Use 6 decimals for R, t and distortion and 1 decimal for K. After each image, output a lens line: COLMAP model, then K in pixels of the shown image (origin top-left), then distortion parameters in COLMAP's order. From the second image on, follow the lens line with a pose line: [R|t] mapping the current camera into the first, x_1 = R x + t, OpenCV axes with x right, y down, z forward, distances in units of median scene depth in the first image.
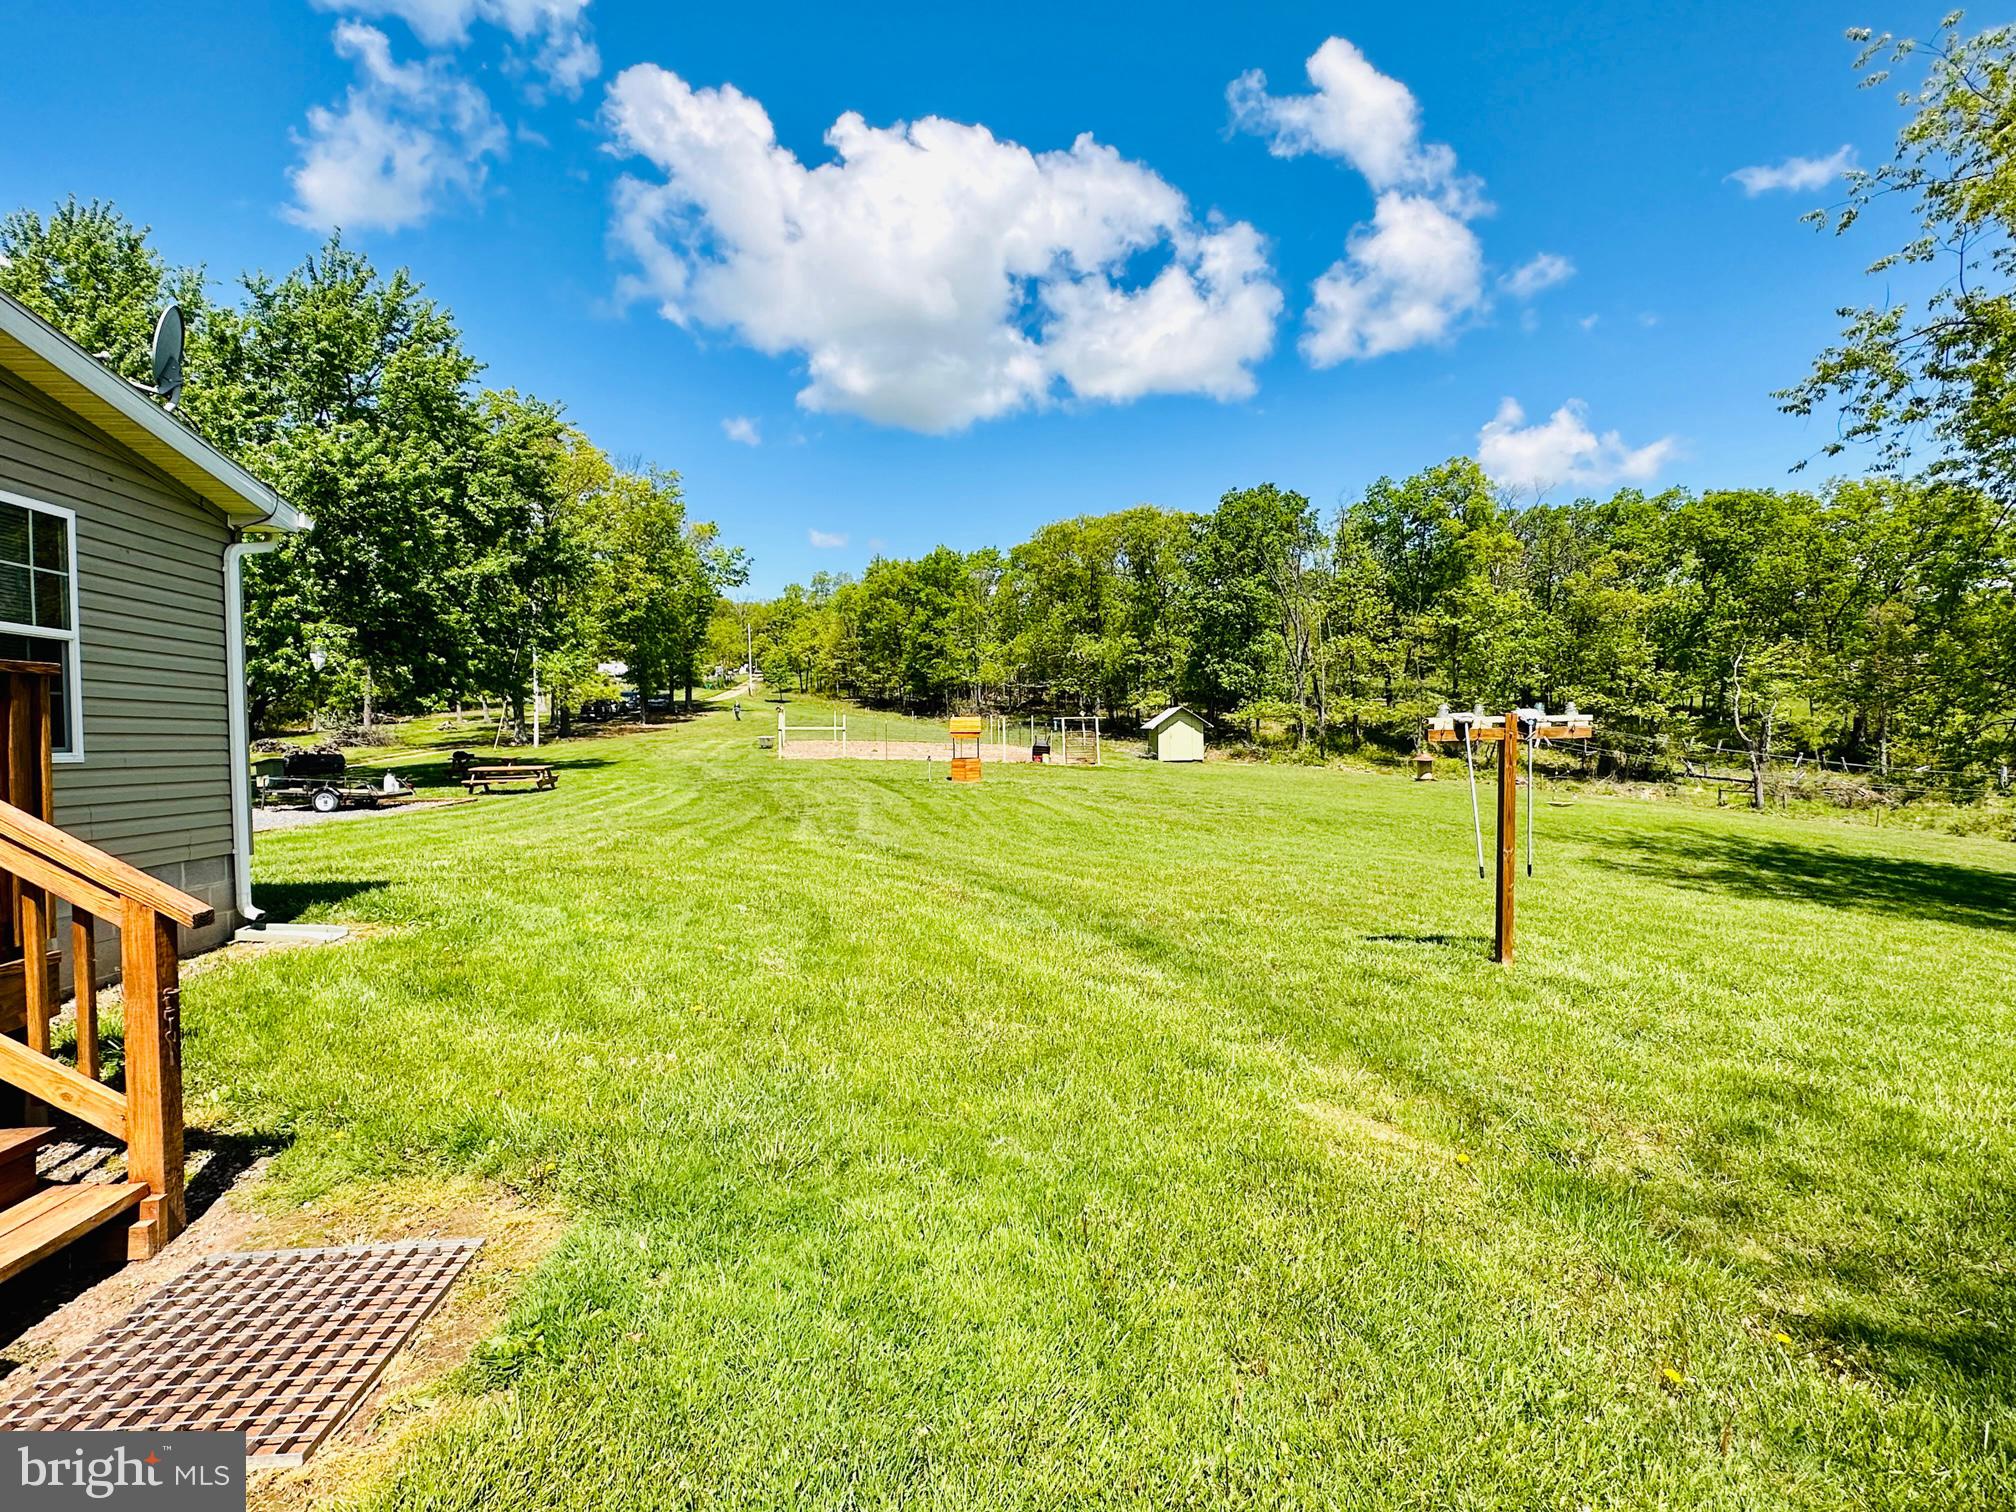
lens RADIAL K [[991.5, 0, 1011.0], [0, 991.5, 753.2], [0, 0, 1]] dist [-0.004955, 0.000637]
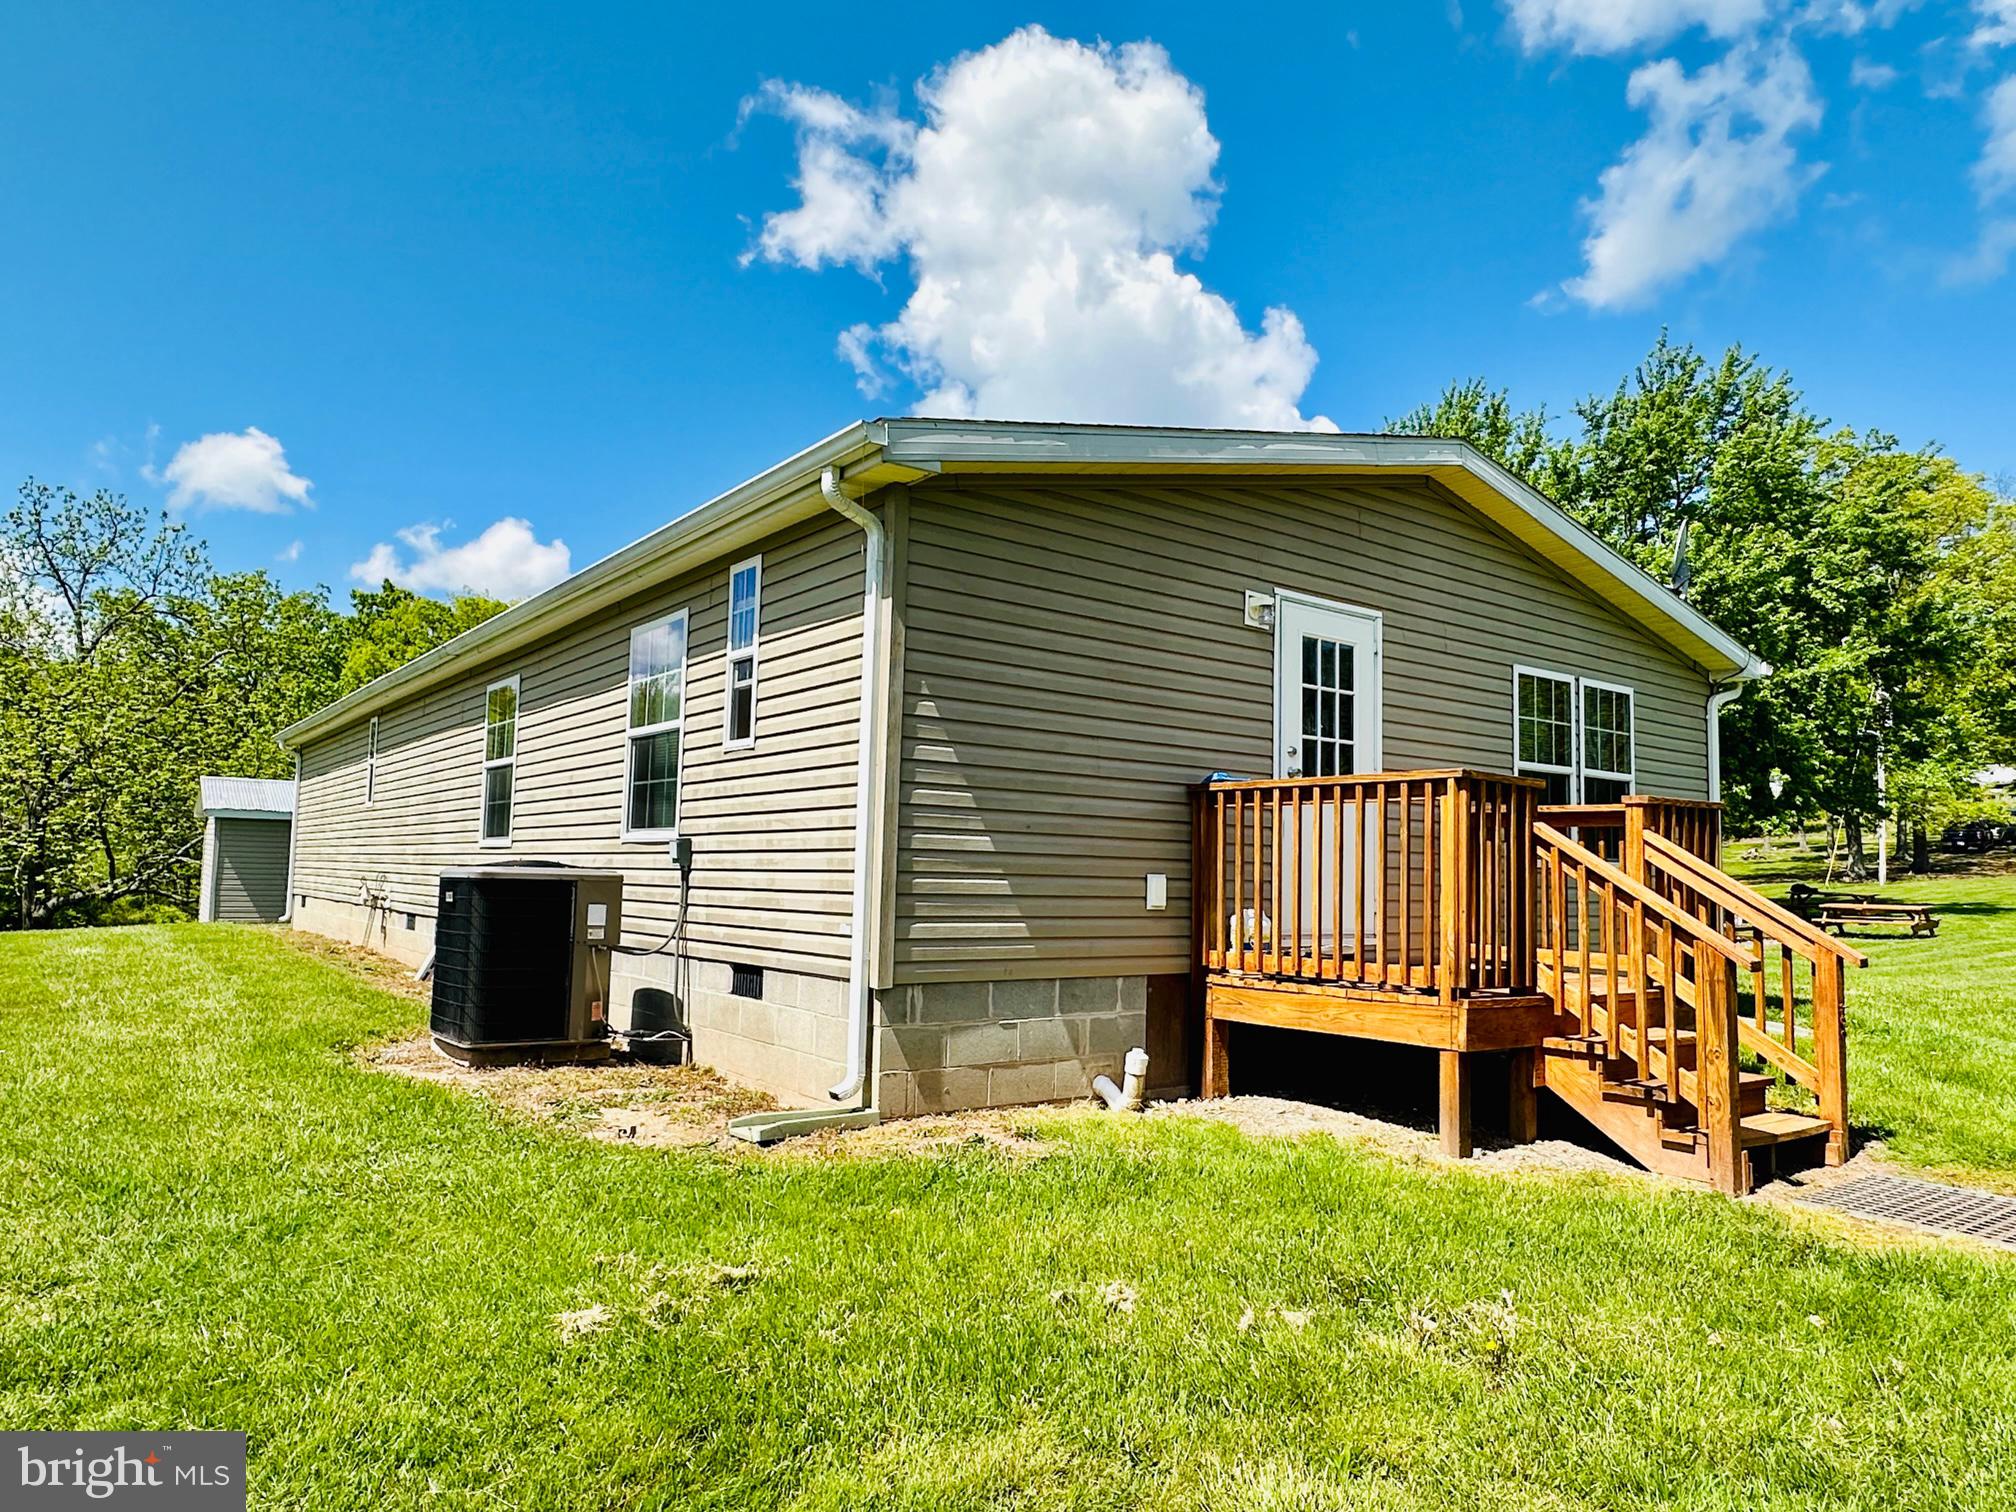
lens RADIAL K [[1269.3, 0, 1010.9], [0, 1269.3, 764.9], [0, 0, 1]] dist [0.007025, 0.005249]
pose [[0.515146, -0.038444, -0.856240, 0.026732], [-0.045632, 0.996347, -0.072188, 0.006668], [0.855887, 0.076259, 0.511510, -0.135798]]
